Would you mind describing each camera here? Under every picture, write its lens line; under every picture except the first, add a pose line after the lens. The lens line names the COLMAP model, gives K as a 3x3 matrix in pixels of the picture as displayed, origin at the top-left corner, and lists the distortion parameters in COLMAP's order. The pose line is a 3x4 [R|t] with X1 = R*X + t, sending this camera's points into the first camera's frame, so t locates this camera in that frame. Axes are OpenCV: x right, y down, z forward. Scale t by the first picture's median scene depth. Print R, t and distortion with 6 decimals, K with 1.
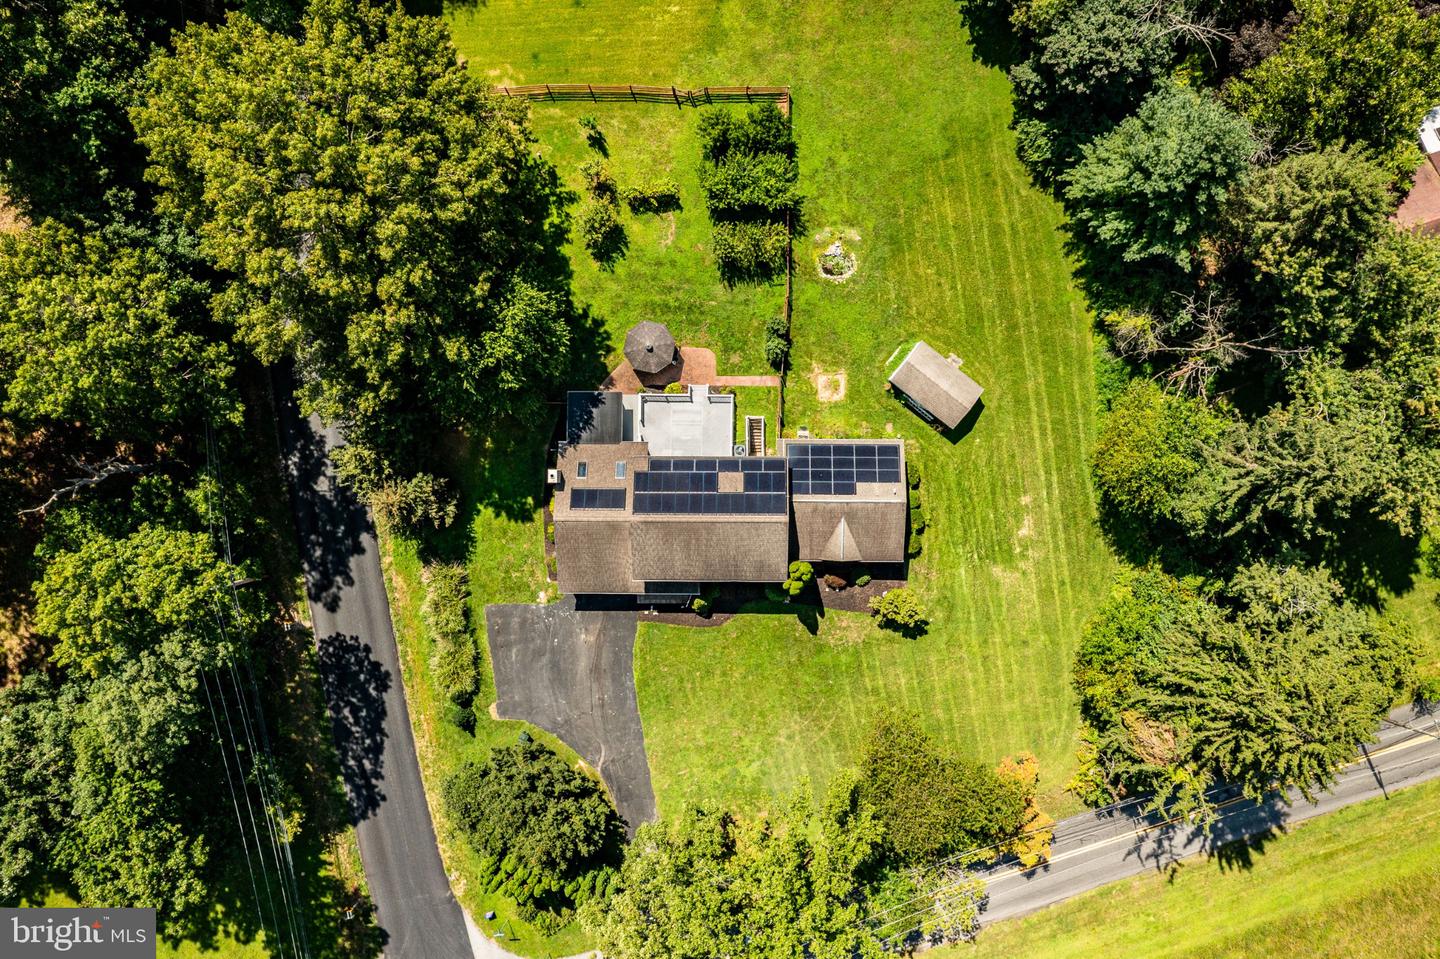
lens RADIAL K [[1113.0, 0, 720.0], [0, 1113.0, 479.5], [0, 0, 1]] dist [-0.002562, -0.006176]
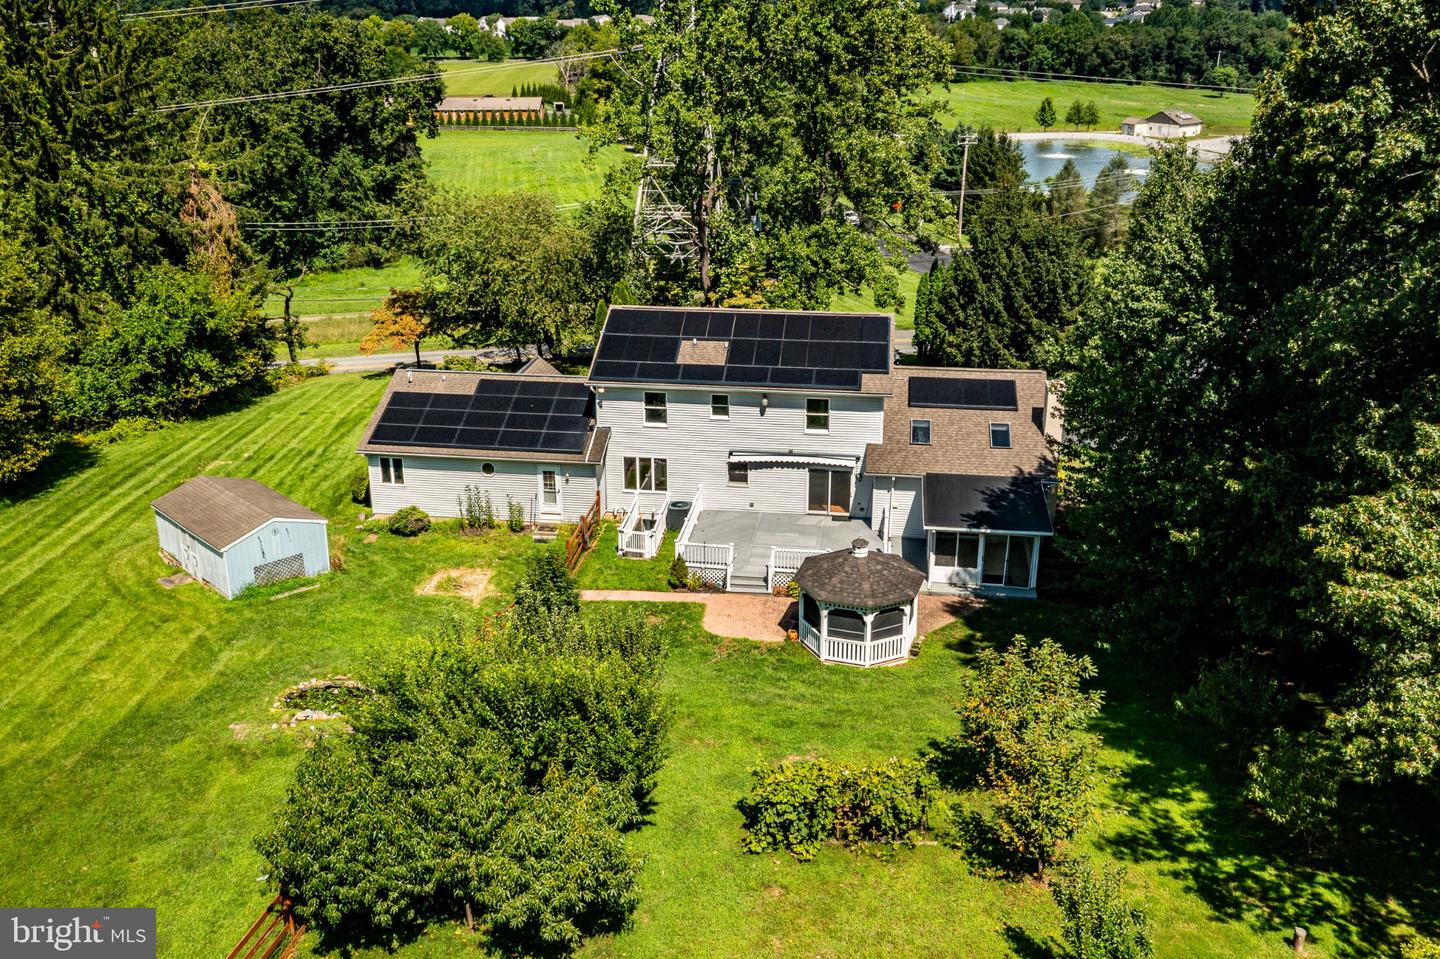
lens RADIAL K [[1201.7, 0, 722.1], [0, 1201.7, 452.2], [0, 0, 1]] dist [-0.012764, 0.004600]
pose [[-0.991188, -0.012916, 0.131828, -0.070980], [0.127781, -0.355403, 0.925938, -0.510206], [0.034893, 0.934624, 0.353922, 0.799445]]
